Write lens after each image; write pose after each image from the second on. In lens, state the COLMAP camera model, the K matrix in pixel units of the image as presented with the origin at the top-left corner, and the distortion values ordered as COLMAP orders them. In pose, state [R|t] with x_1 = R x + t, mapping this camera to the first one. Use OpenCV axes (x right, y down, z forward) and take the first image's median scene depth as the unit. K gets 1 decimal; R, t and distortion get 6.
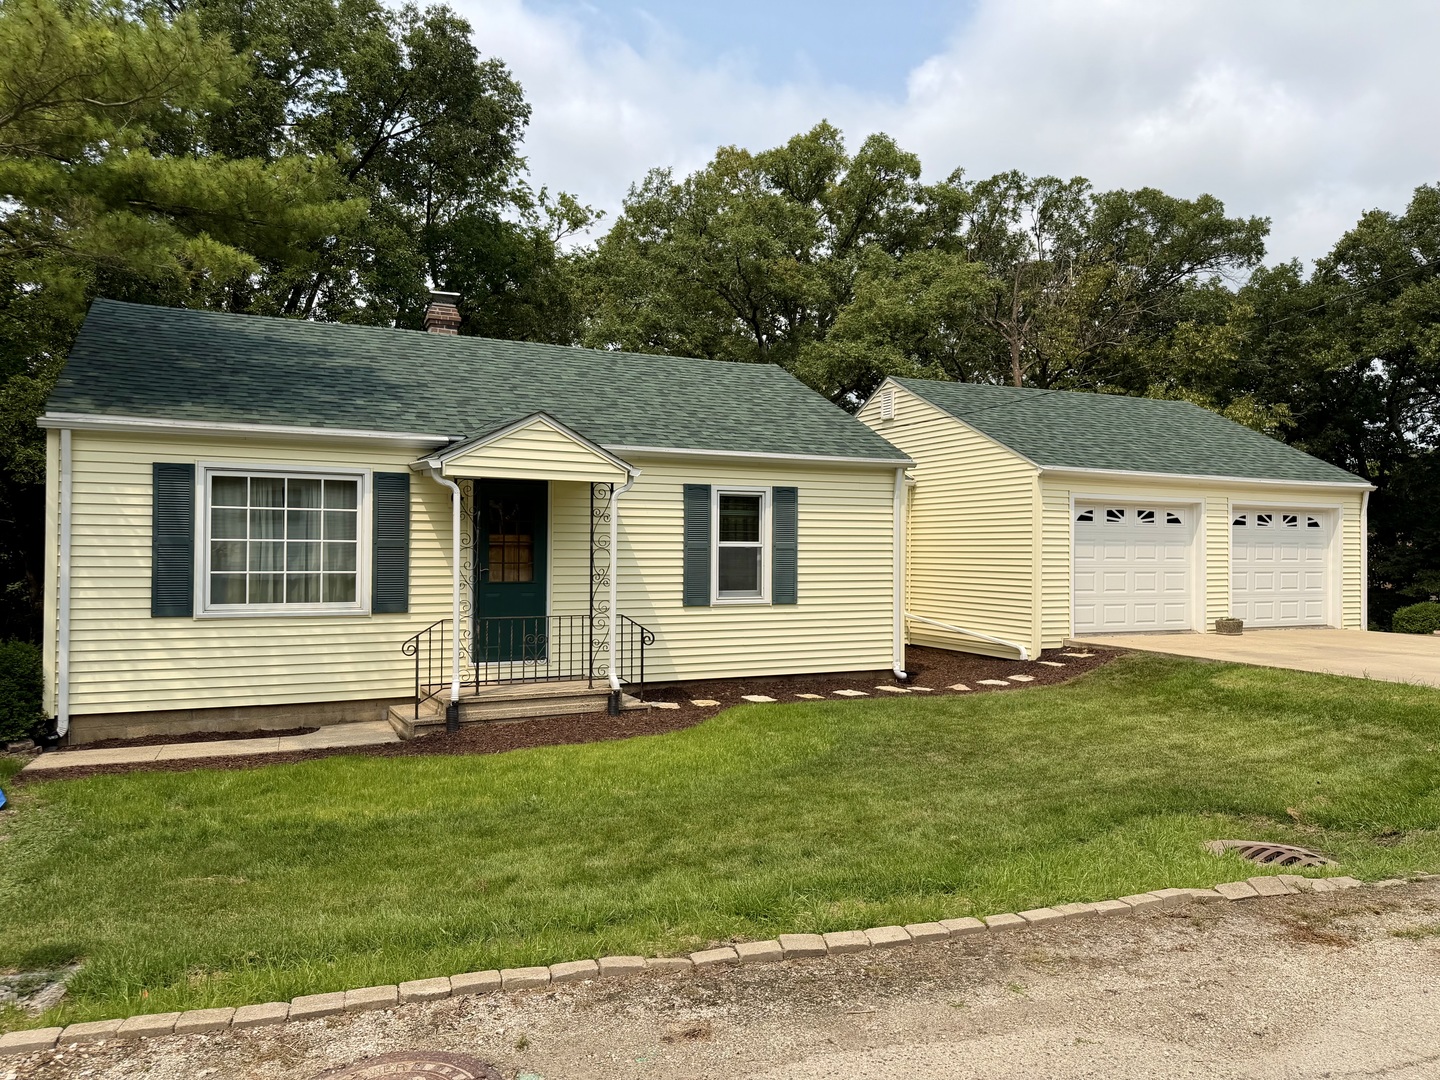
lens RADIAL K [[995.9, 0, 720.0], [0, 995.9, 540.0], [0, 0, 1]] dist [0.162028, -0.216057]
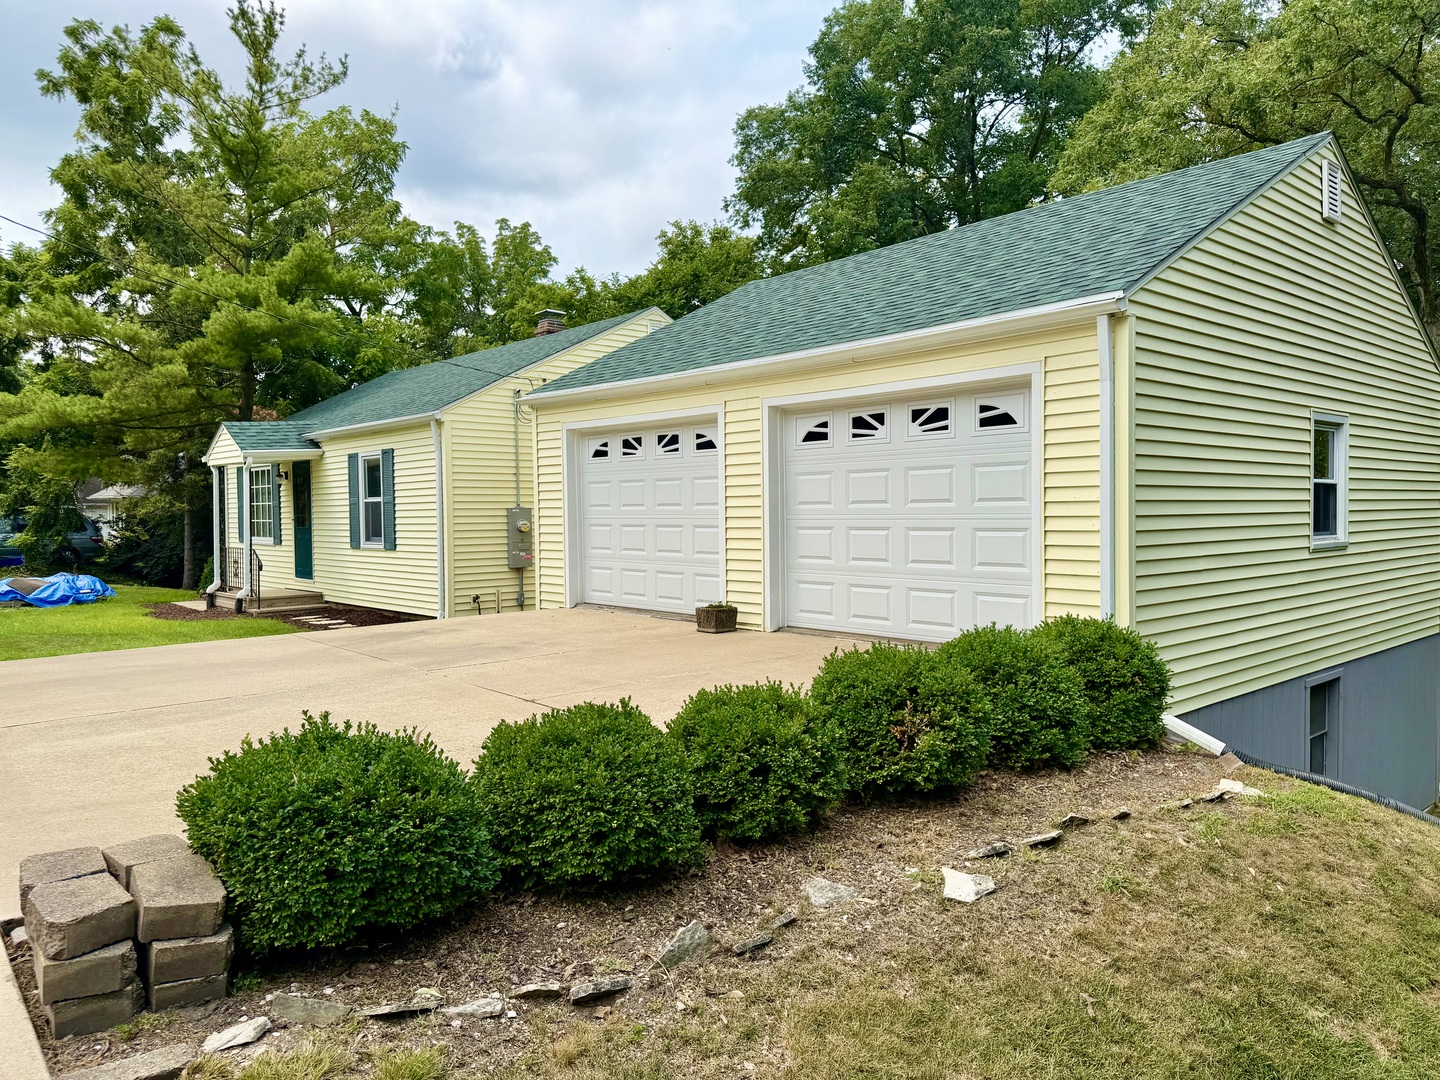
lens RADIAL K [[995.9, 0, 720.0], [0, 995.9, 540.0], [0, 0, 1]] dist [0.162028, -0.216057]
pose [[0.280176, 0.042053, -0.959027, 1.363298], [0.059936, 0.996324, 0.061199, 0.003377], [0.958076, -0.074627, 0.276626, 1.079370]]
